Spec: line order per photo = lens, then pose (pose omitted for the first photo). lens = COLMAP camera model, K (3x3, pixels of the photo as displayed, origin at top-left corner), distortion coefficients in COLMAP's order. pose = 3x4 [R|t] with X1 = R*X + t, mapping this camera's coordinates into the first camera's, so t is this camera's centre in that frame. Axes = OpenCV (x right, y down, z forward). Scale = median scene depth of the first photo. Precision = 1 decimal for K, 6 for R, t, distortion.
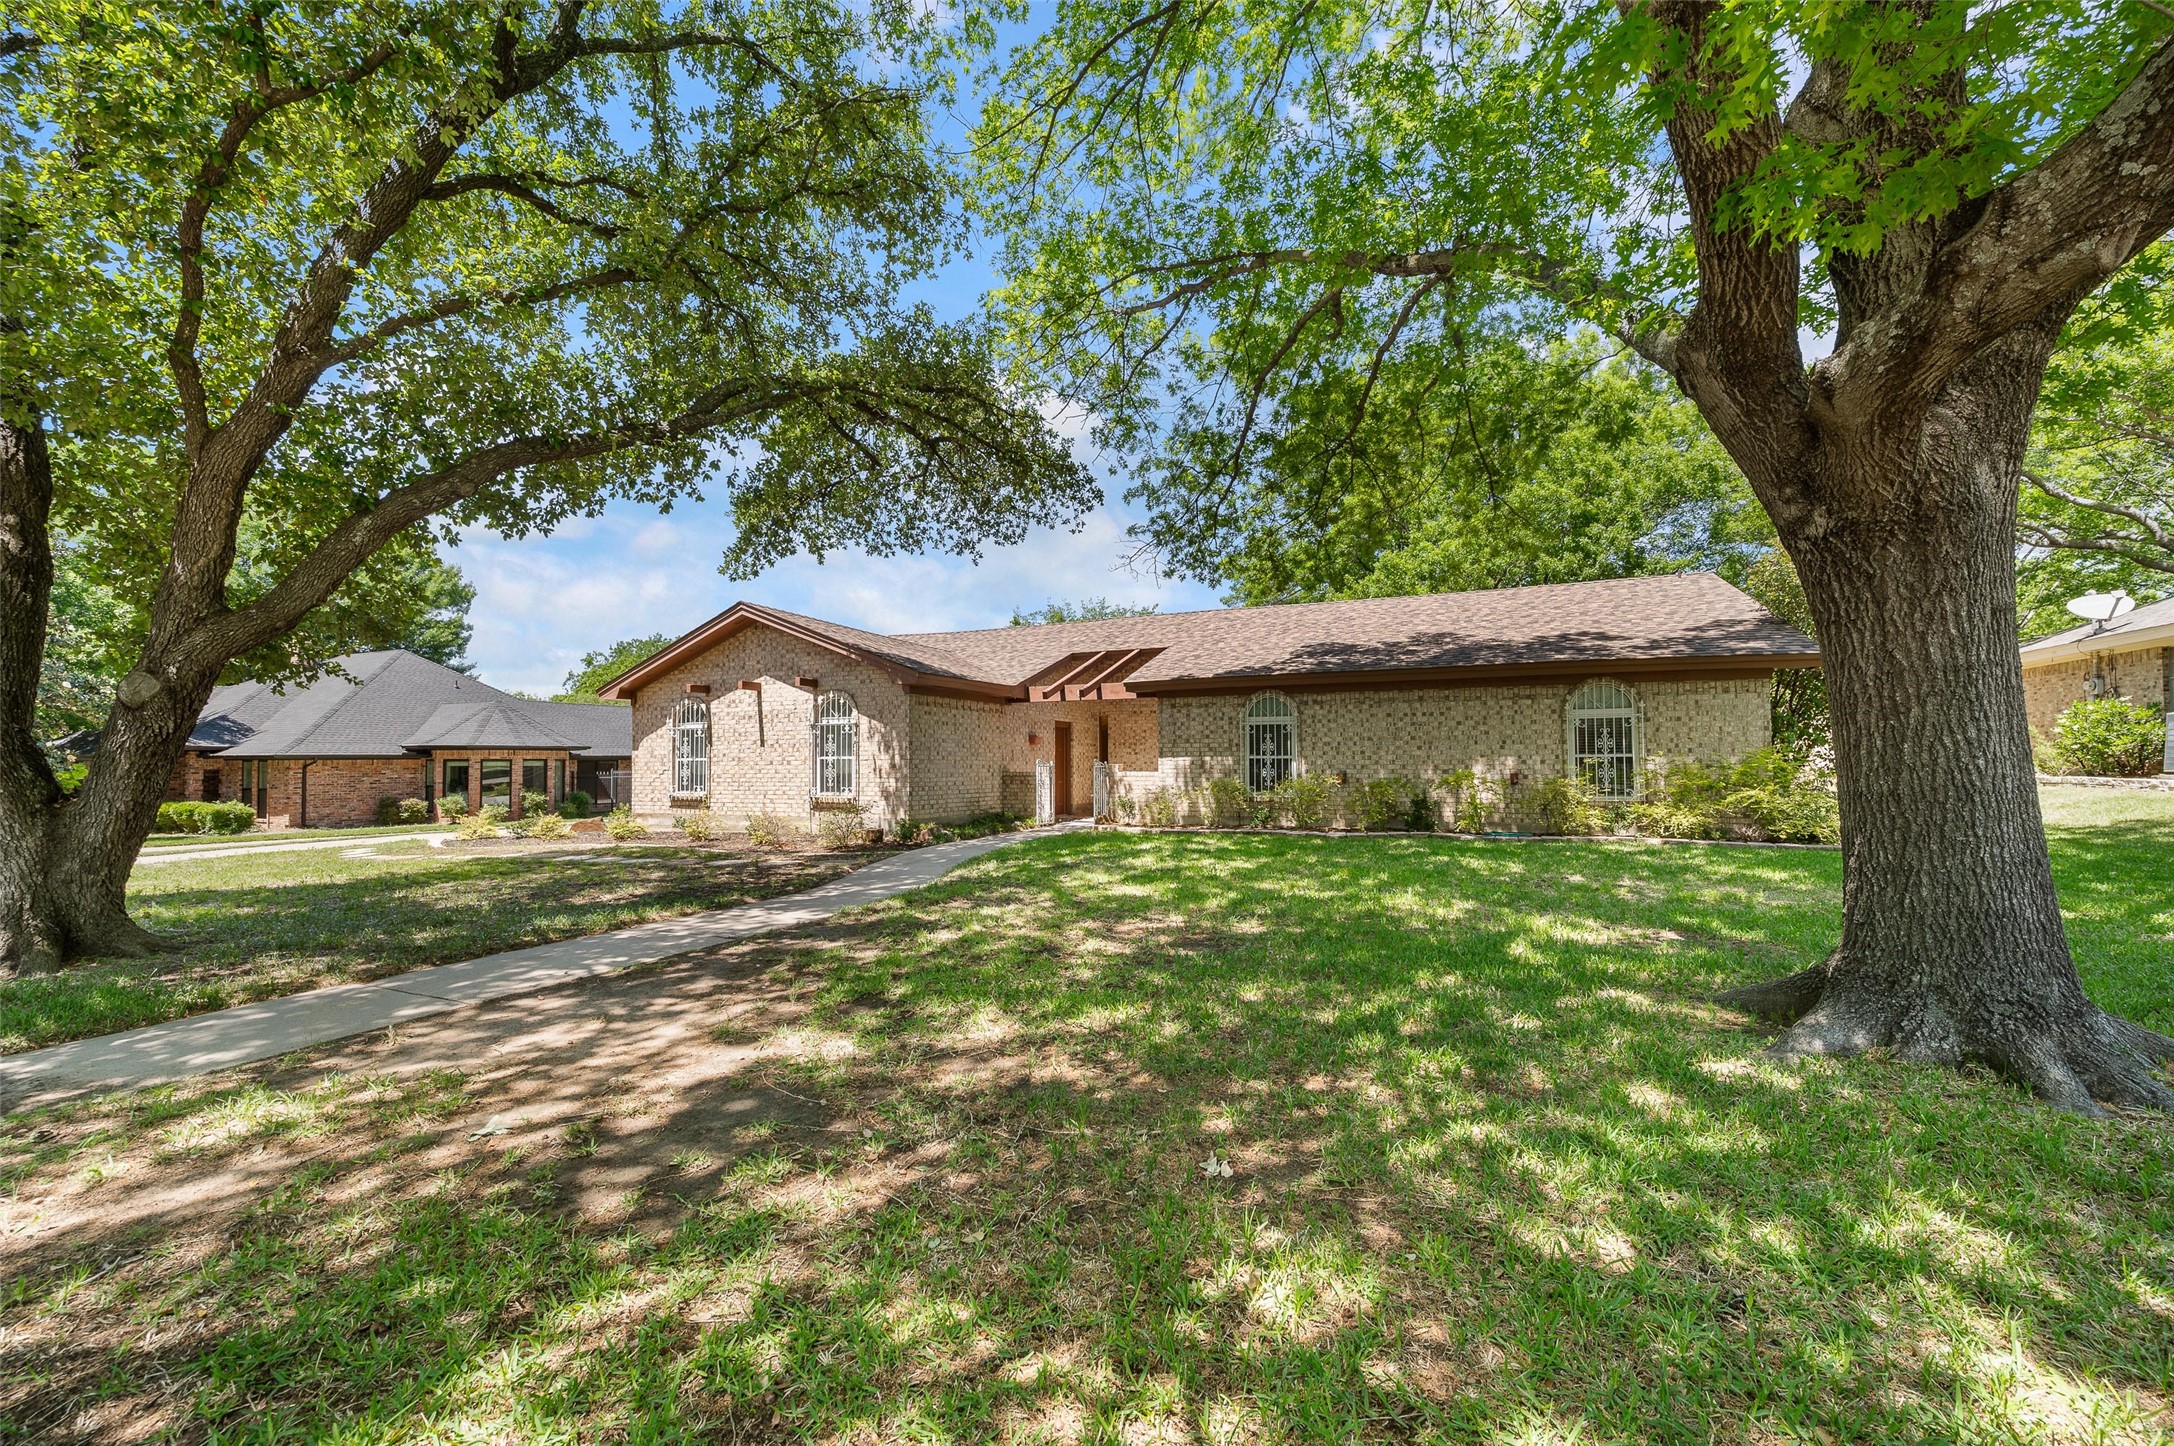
lens RADIAL K [[865.0, 0, 1090.6], [0, 865.0, 743.1], [0, 0, 1]] dist [-0.001211, -0.000193]
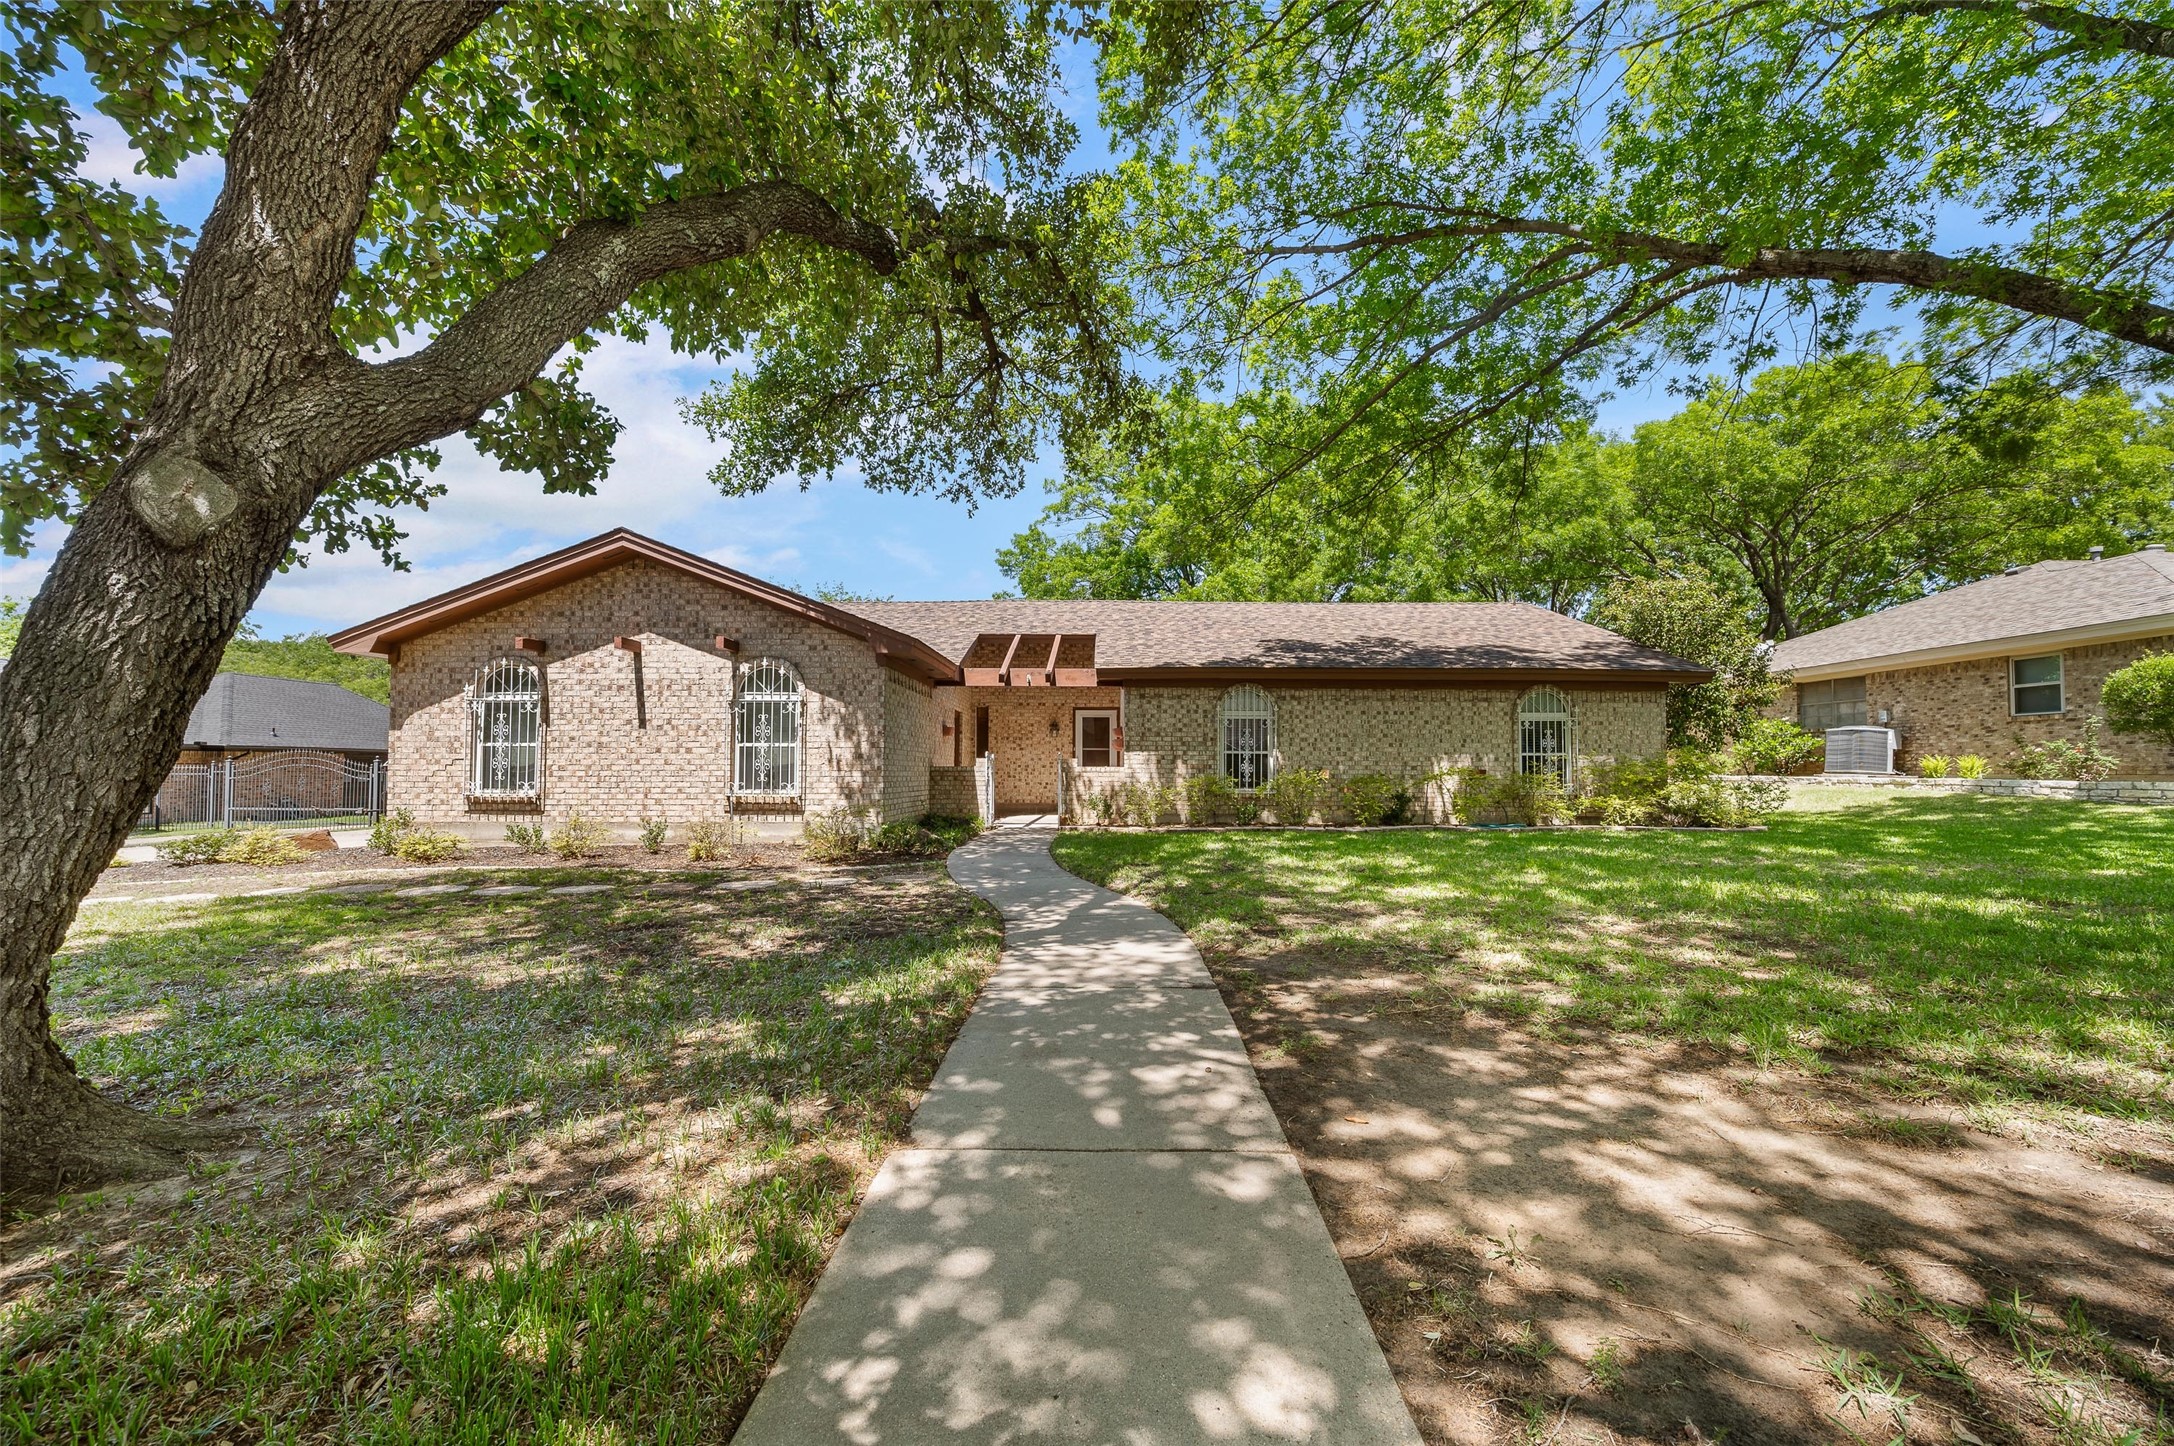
lens RADIAL K [[865.0, 0, 1090.6], [0, 865.0, 743.1], [0, 0, 1]] dist [-0.001211, -0.000193]
pose [[0.916002, 0.019913, 0.400680, -0.346343], [-0.017740, 0.999801, -0.009132, 0.017825], [-0.400782, 0.001257, 0.916172, 0.182327]]
